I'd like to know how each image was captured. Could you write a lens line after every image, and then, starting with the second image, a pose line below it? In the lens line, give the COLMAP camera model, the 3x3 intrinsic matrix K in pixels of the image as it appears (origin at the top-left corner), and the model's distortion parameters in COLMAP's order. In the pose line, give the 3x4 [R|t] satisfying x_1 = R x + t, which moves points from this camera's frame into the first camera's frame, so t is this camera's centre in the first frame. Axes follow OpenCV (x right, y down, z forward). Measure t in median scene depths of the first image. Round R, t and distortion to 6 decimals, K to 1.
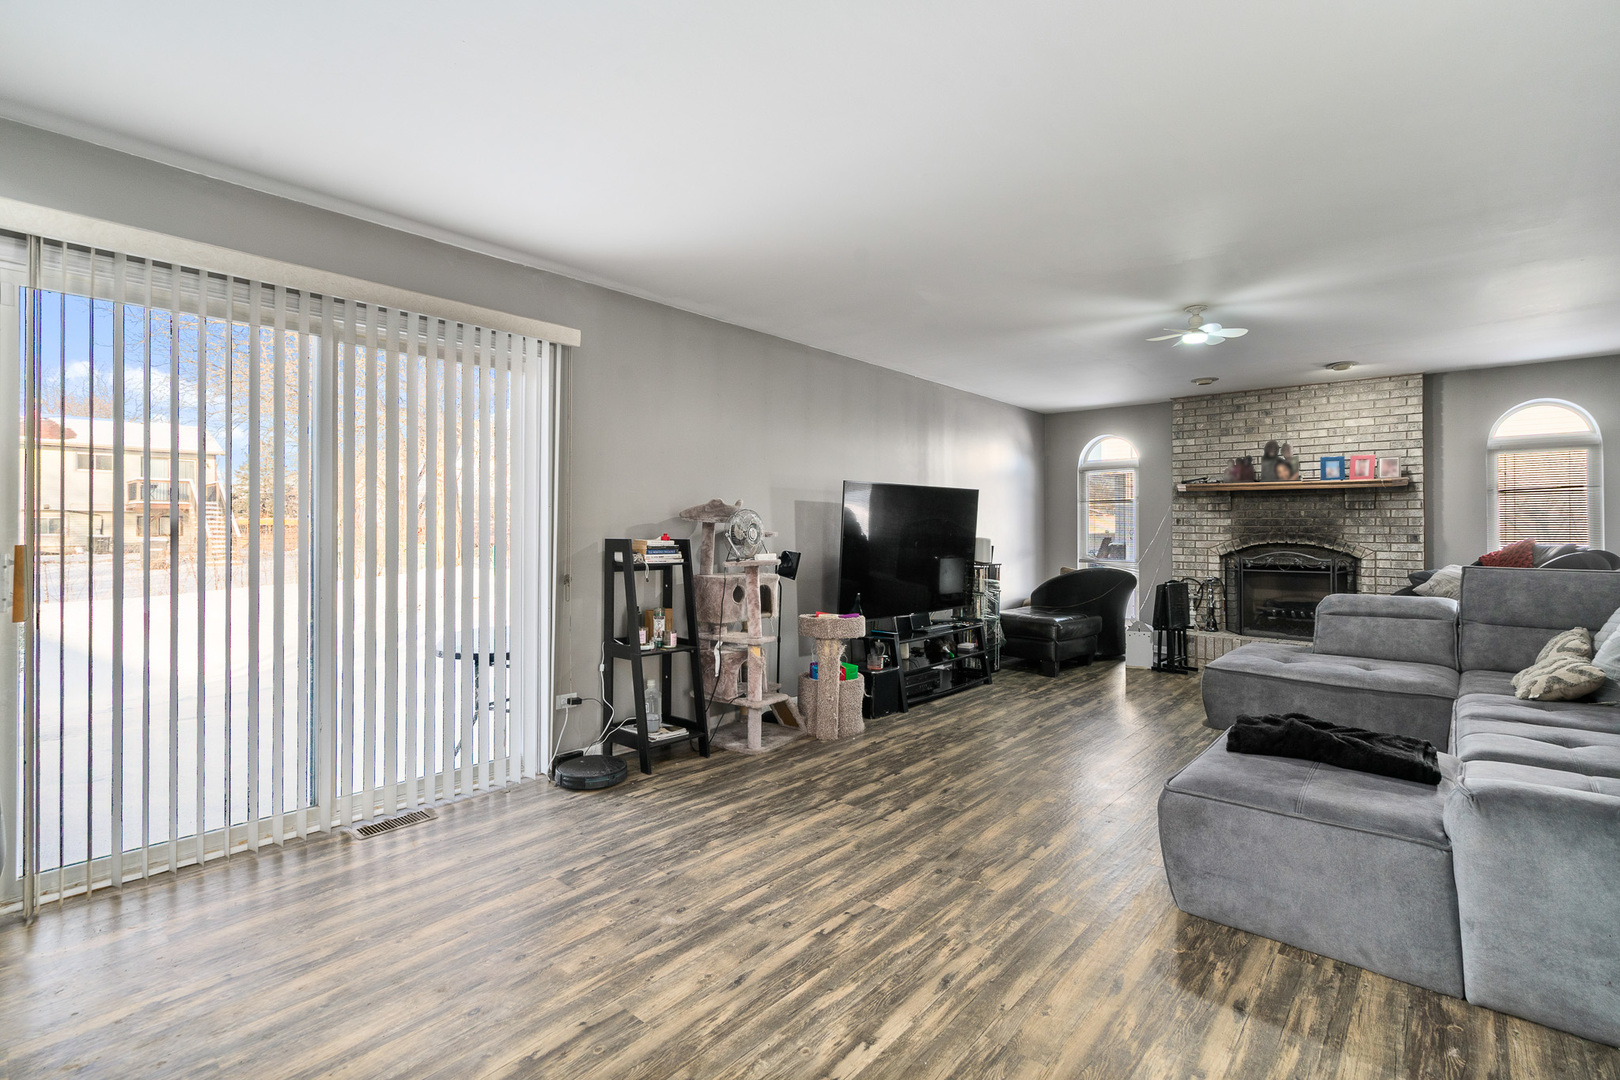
lens RADIAL K [[747.3, 0, 808.4], [0, 747.3, 529.7], [0, 0, 1]] dist [0.003822, -0.000011]
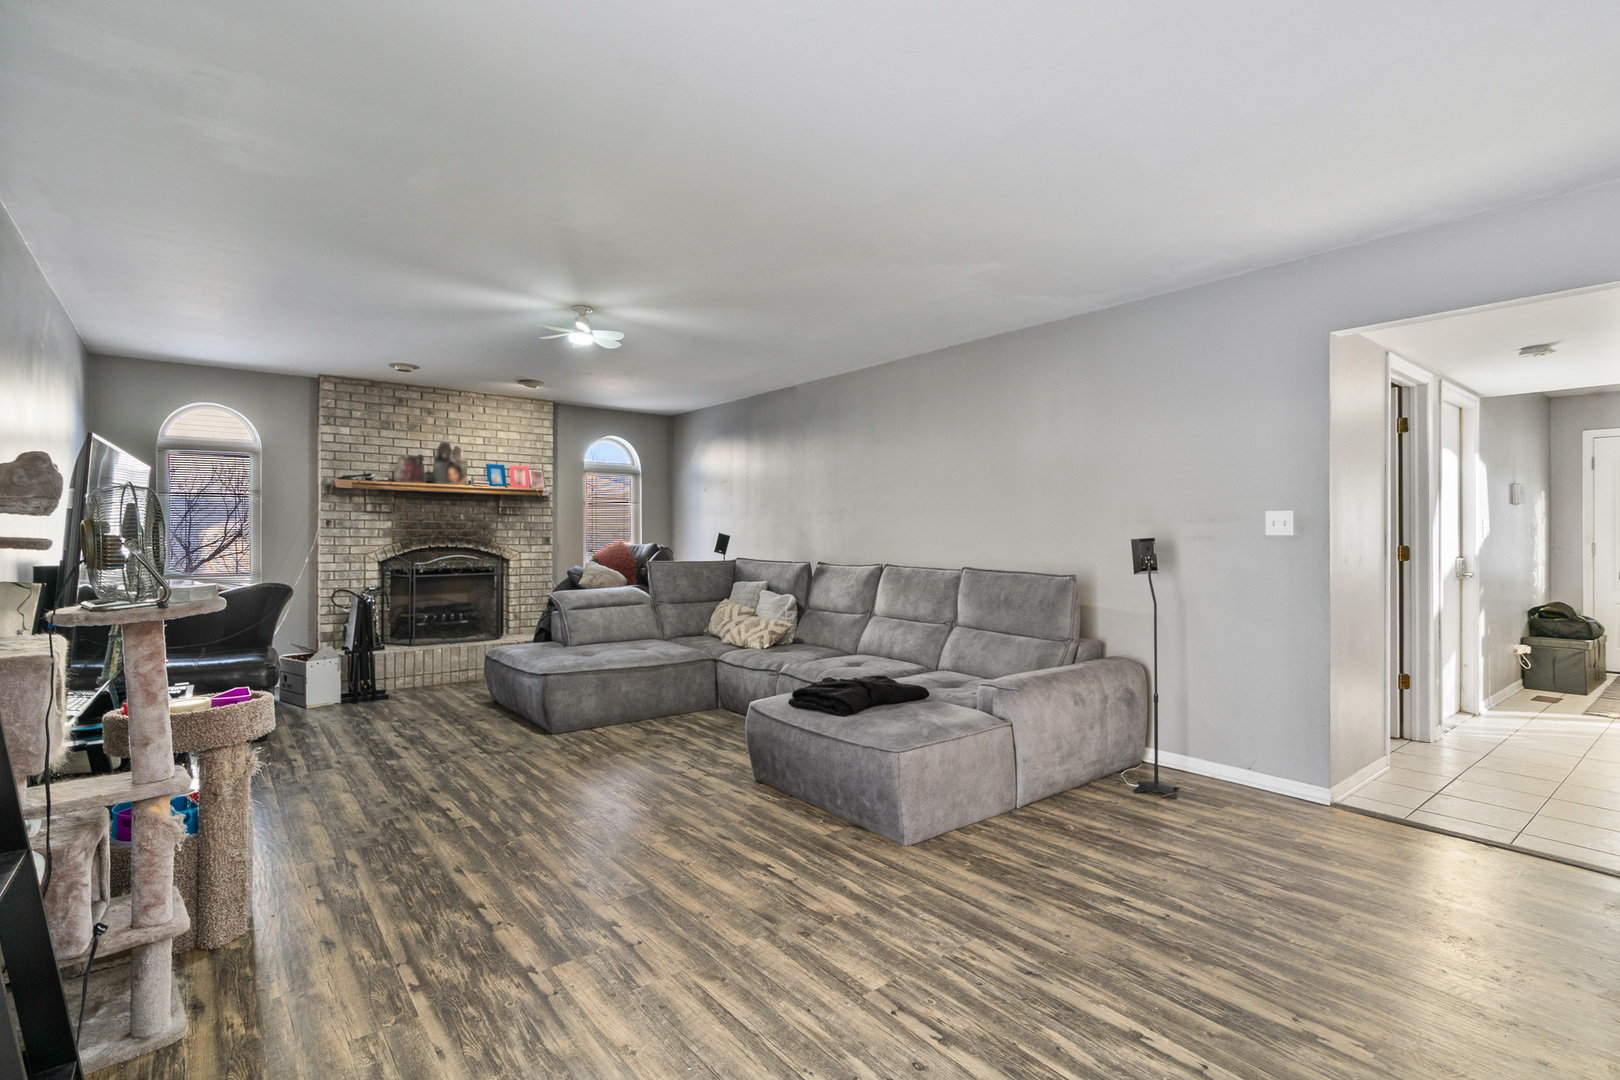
lens RADIAL K [[769.6, 0, 815.0], [0, 769.6, 536.1], [0, 0, 1]] dist [-0.004203, -0.000232]
pose [[0.182604, -0.002599, 0.983183, -0.297145], [-0.001273, 0.999995, 0.002880, 0.000409], [-0.983186, -0.001777, 0.182599, 0.360480]]
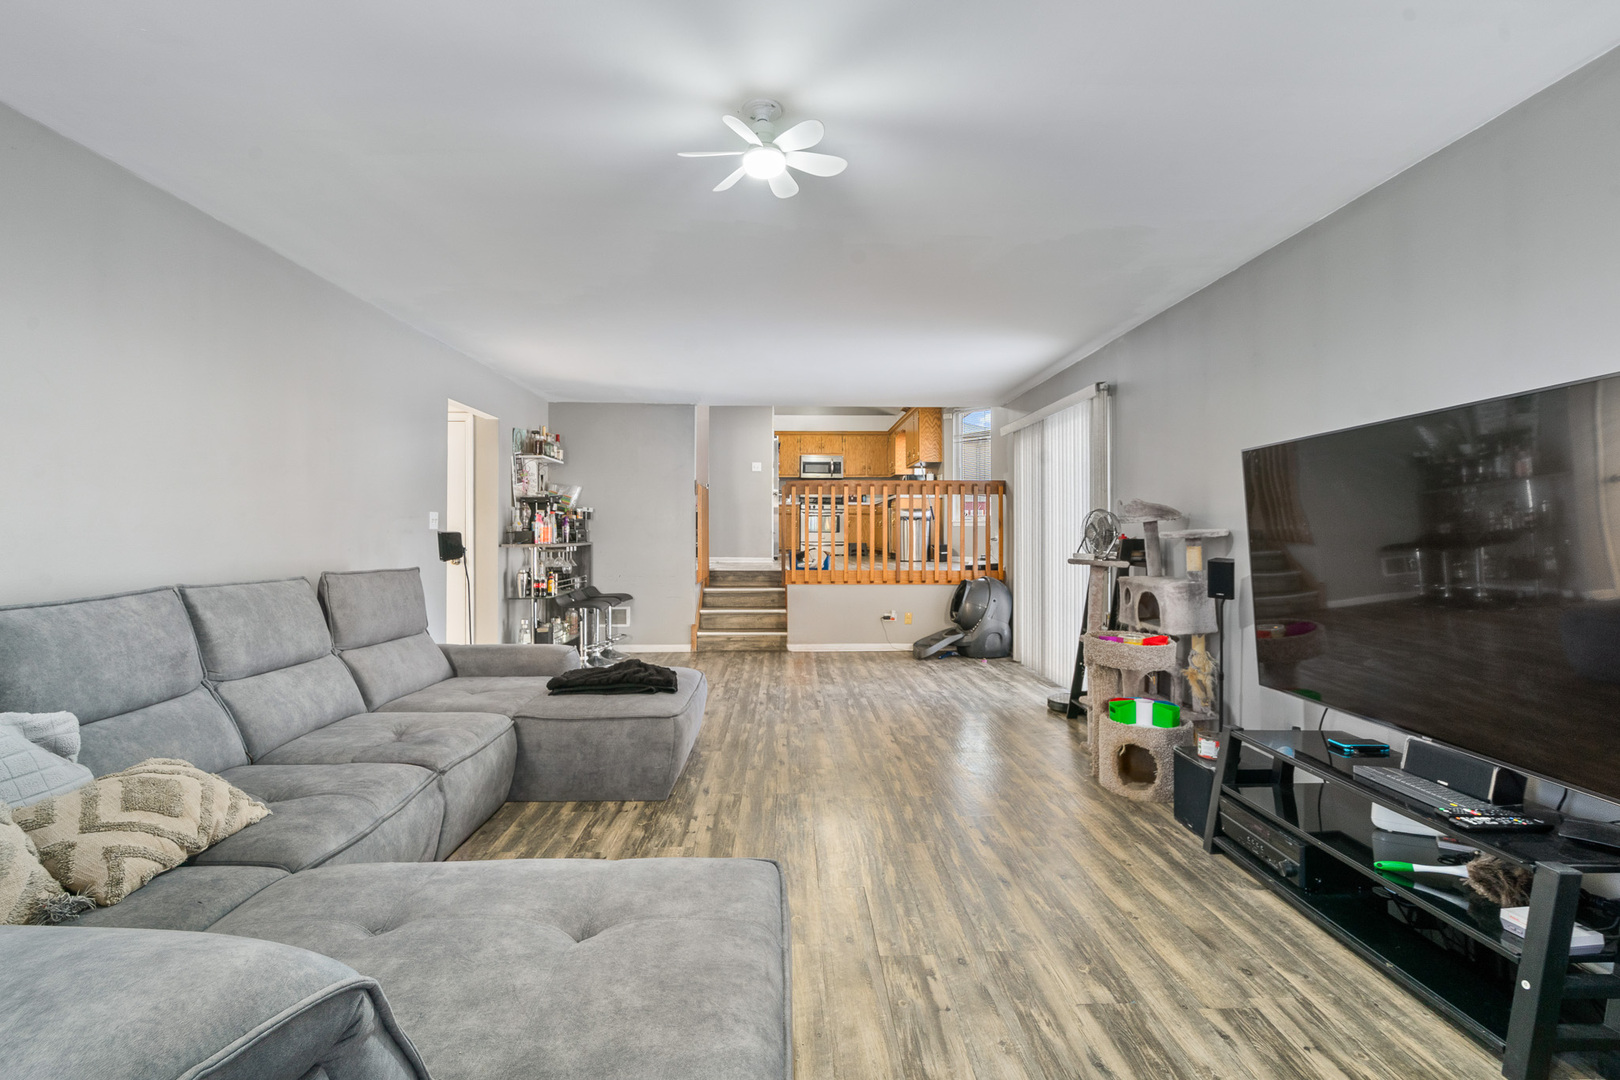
lens RADIAL K [[747.3, 0, 808.4], [0, 747.3, 529.7], [0, 0, 1]] dist [0.003822, -0.000011]
pose [[-0.737467, -0.004051, -0.675371, 0.592117], [-0.003187, 0.999992, -0.002518, 0.003240], [0.675376, 0.000295, -0.737473, 0.988893]]
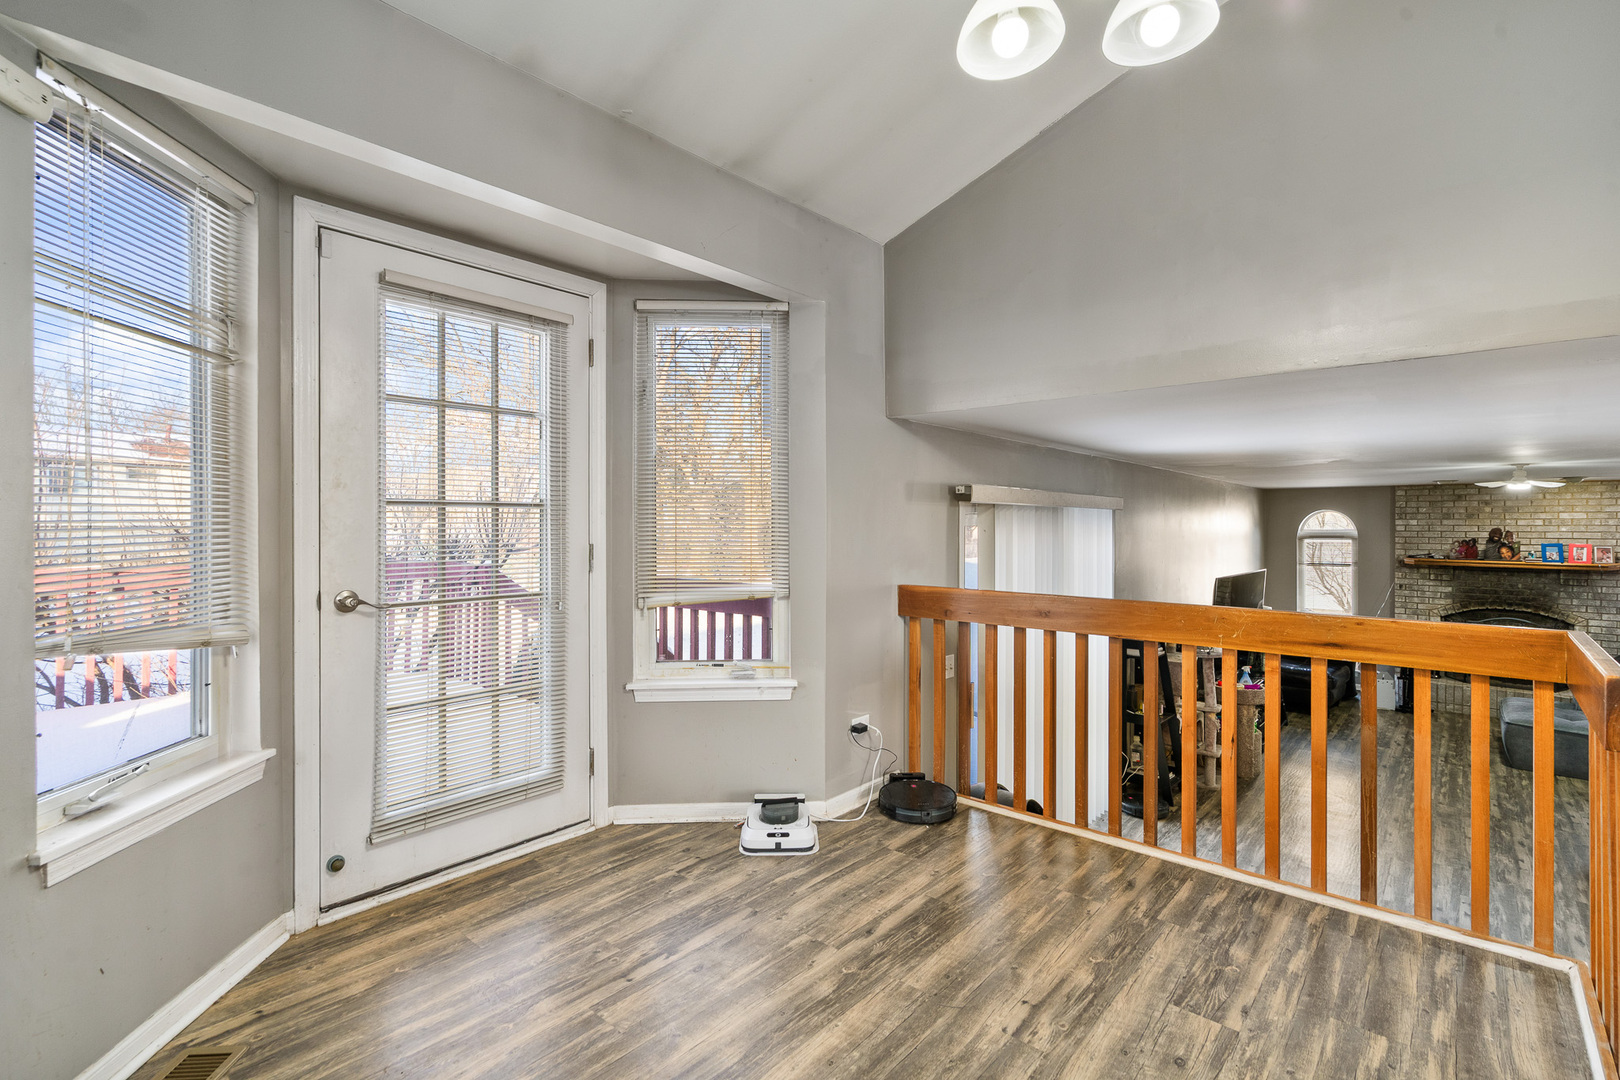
lens RADIAL K [[747.3, 0, 808.4], [0, 747.3, 529.7], [0, 0, 1]] dist [0.003822, -0.000011]
pose [[0.999952, 0.000530, -0.009789, -0.540864], [-0.000510, 0.999998, 0.002044, -0.124652], [0.009790, -0.002039, 0.999950, -0.271481]]
